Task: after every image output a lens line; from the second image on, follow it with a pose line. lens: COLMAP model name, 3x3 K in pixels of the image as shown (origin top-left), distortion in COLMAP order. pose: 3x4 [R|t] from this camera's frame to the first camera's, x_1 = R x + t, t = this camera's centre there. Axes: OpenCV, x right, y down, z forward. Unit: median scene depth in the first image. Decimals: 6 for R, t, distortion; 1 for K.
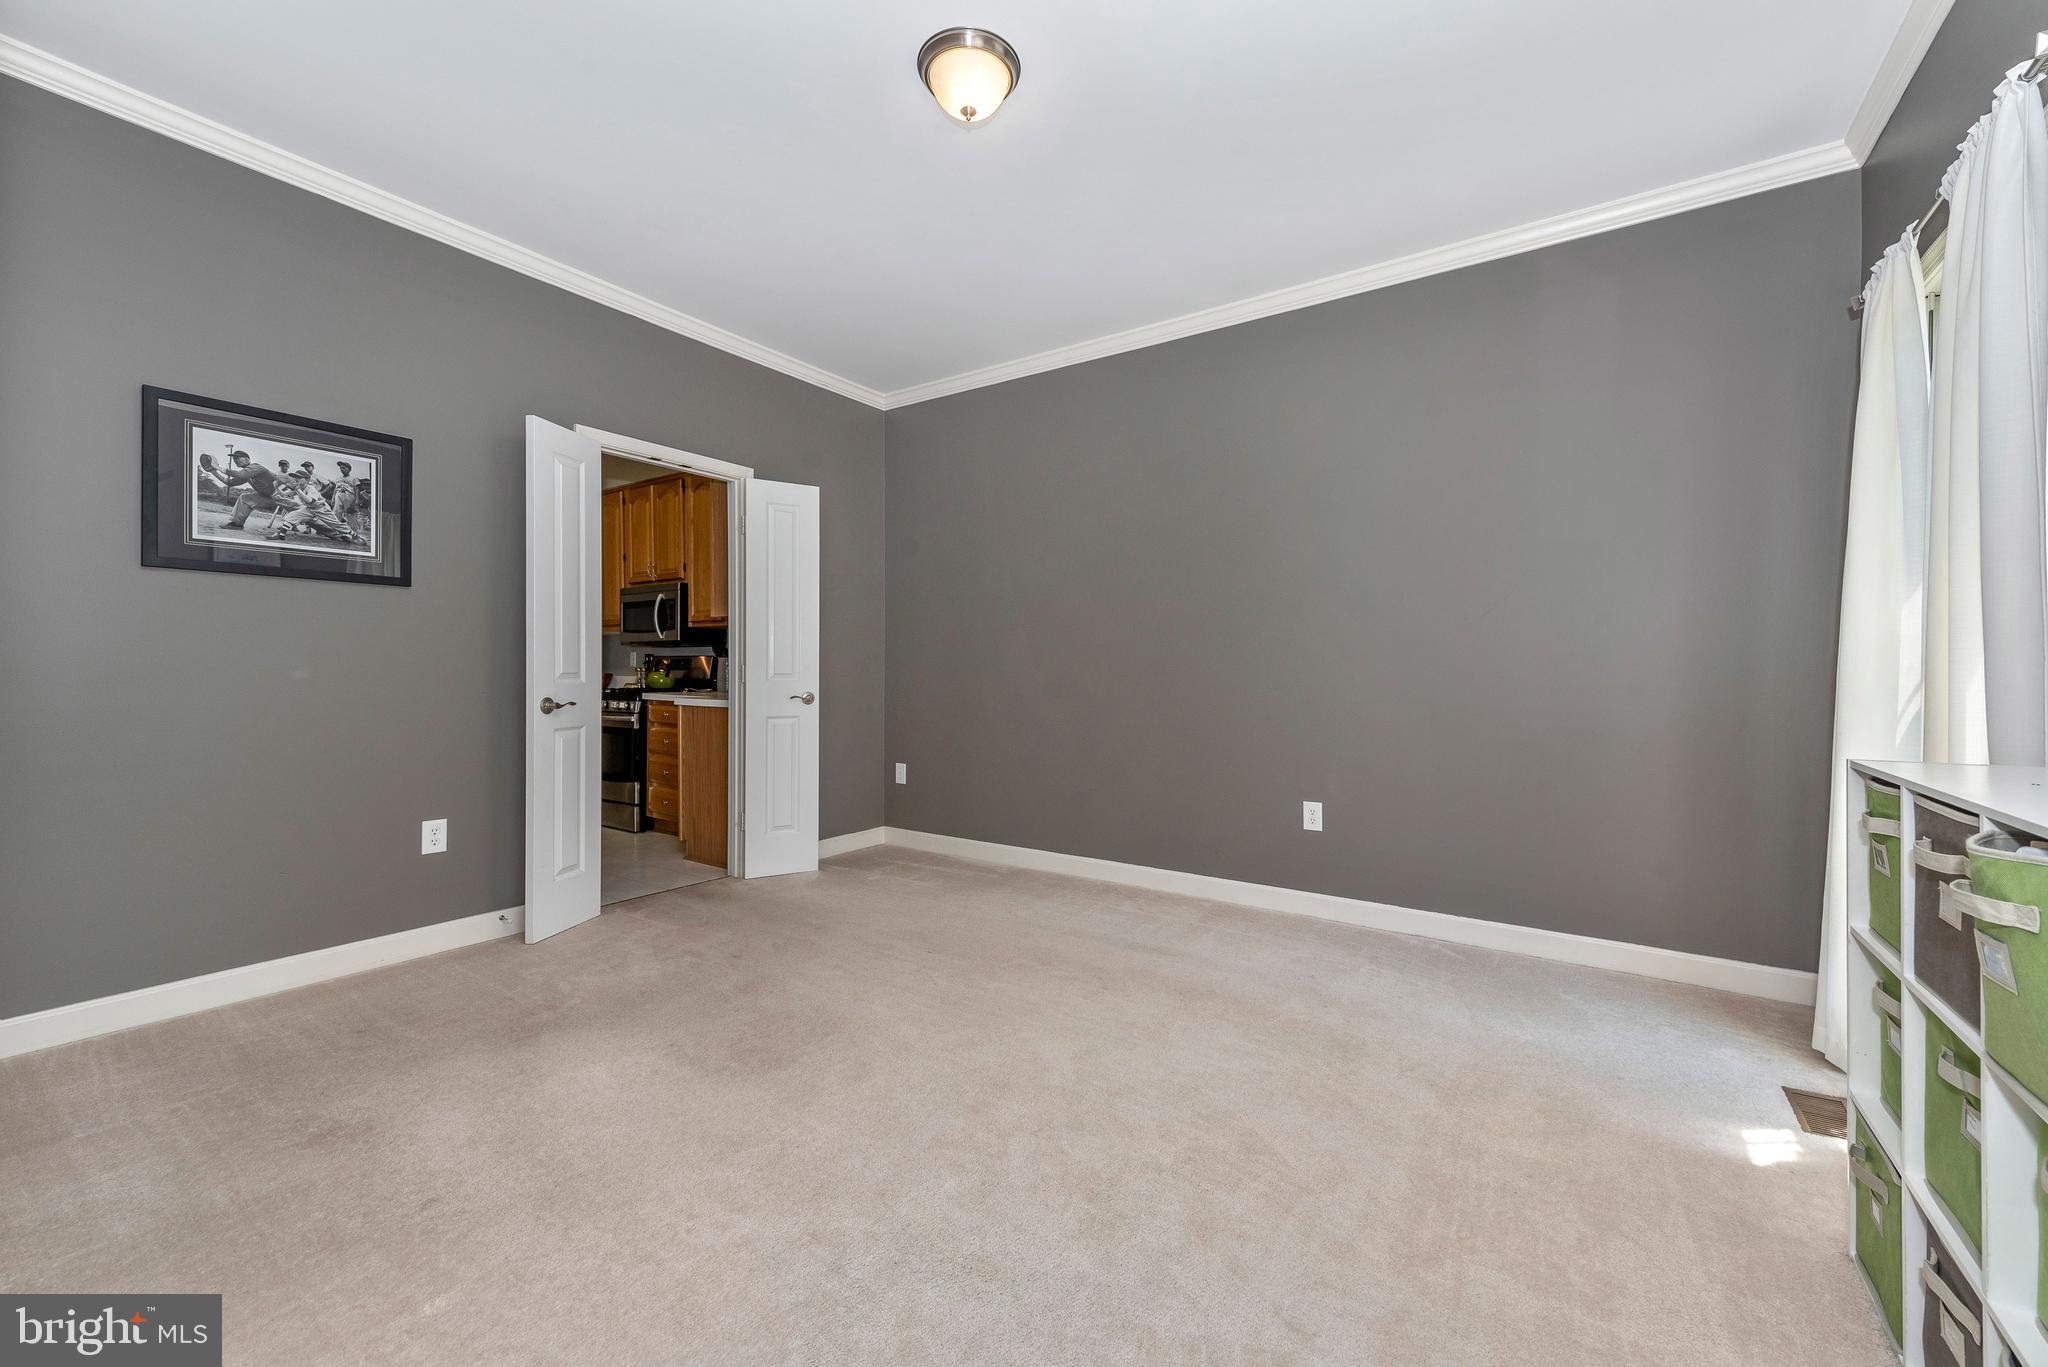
lens RADIAL K [[808.2, 0, 1019.4], [0, 808.2, 675.2], [0, 0, 1]] dist [0.012802, -0.003427]
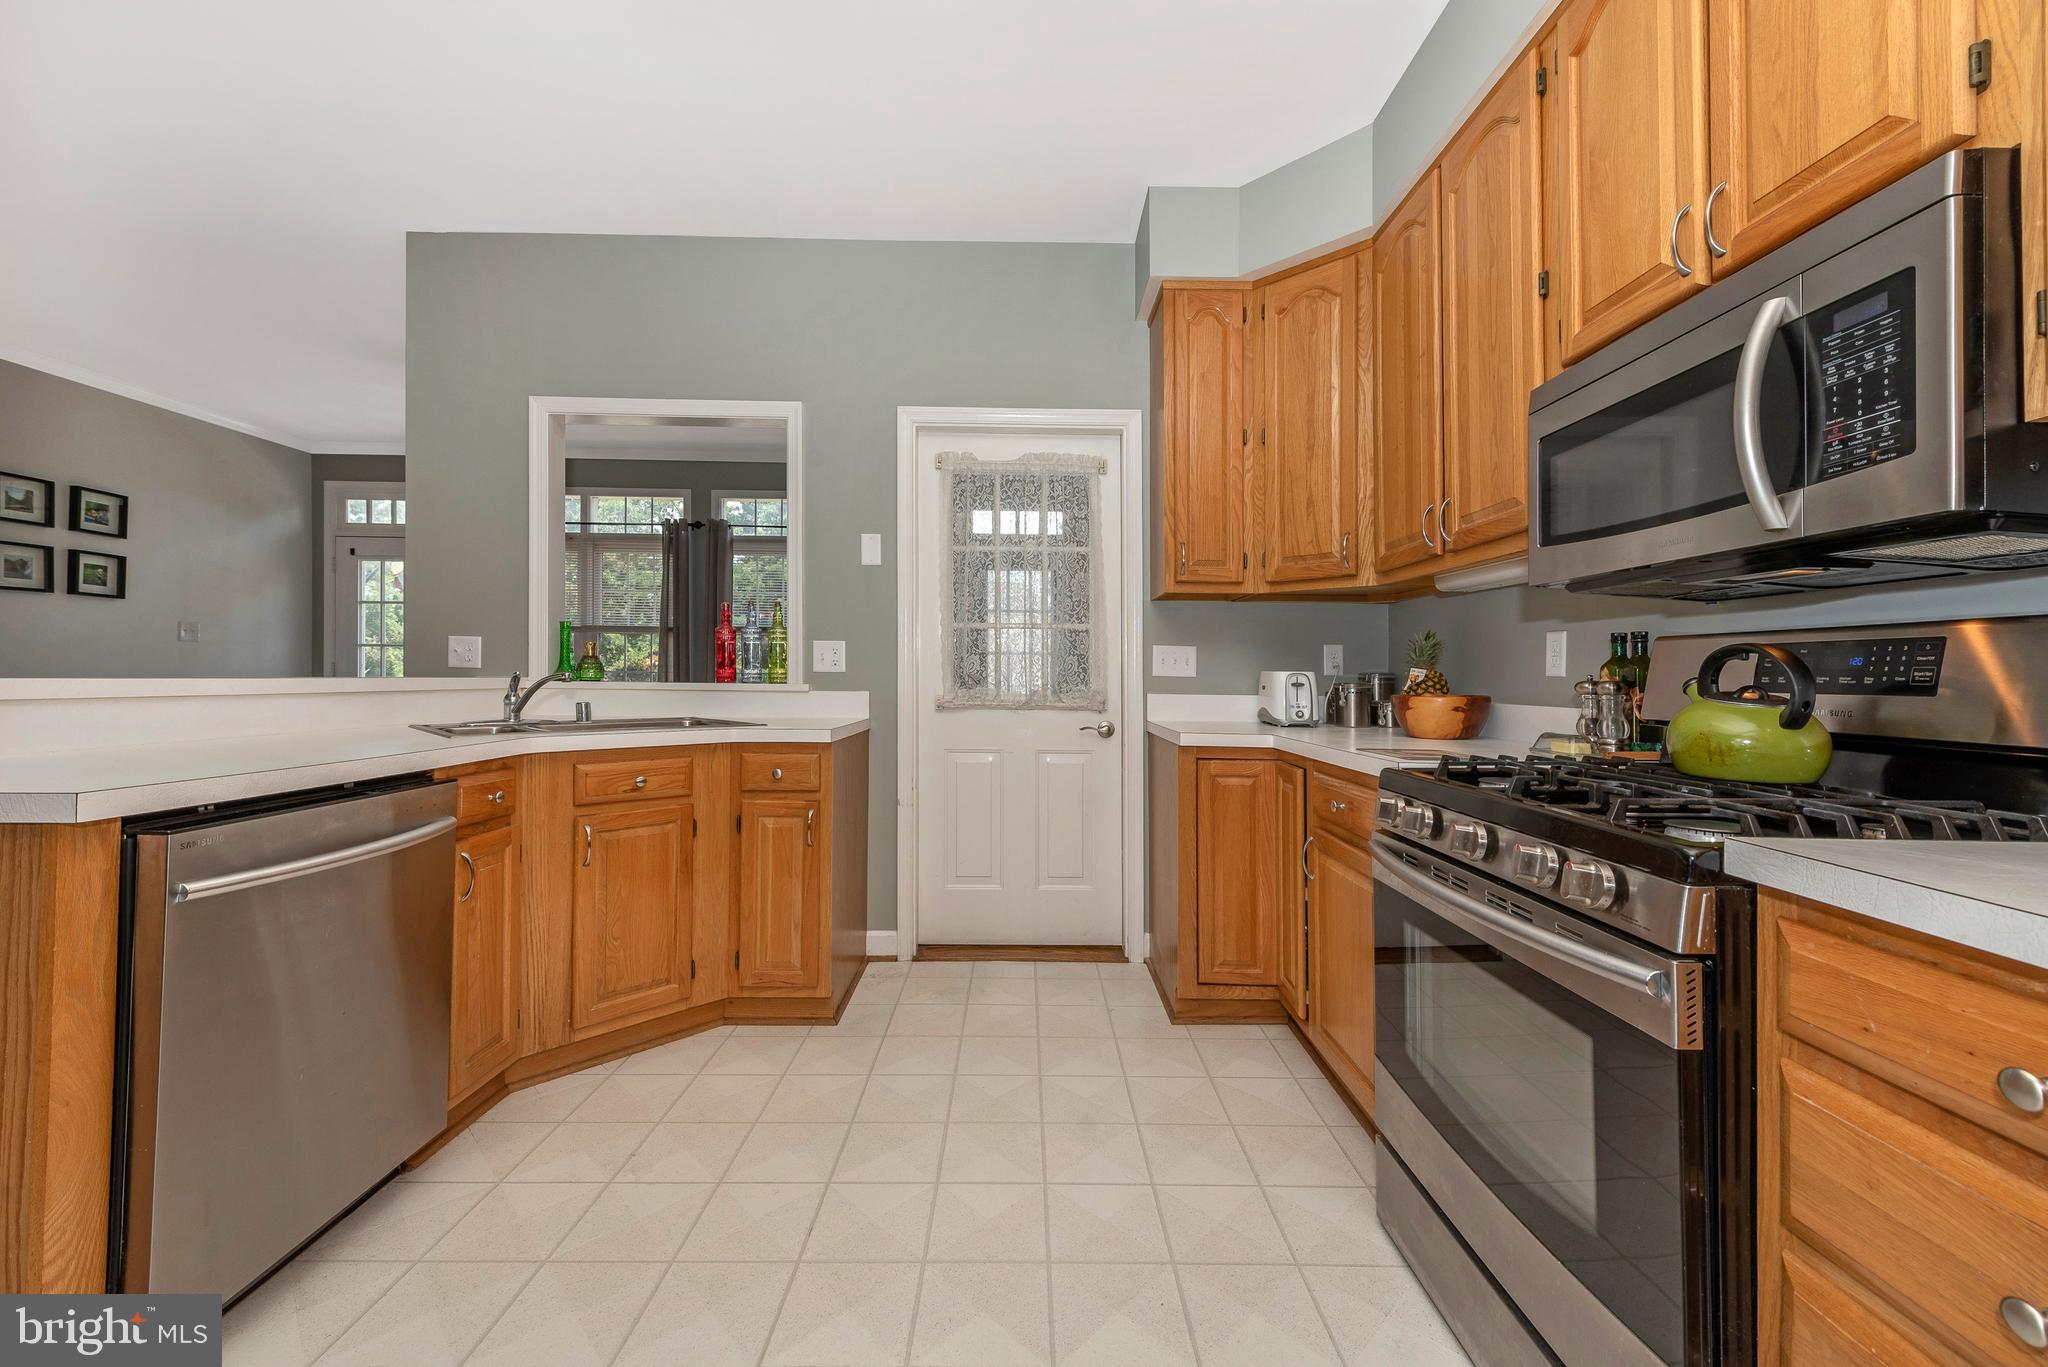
lens RADIAL K [[808.2, 0, 1014.4], [0, 808.2, 662.8], [0, 0, 1]] dist [0.012802, -0.003427]
pose [[0.570248, -0.008453, -0.821429, -0.373856], [-0.019256, 0.999535, -0.023654, -0.005855], [0.821247, 0.029307, 0.569820, 0.718046]]
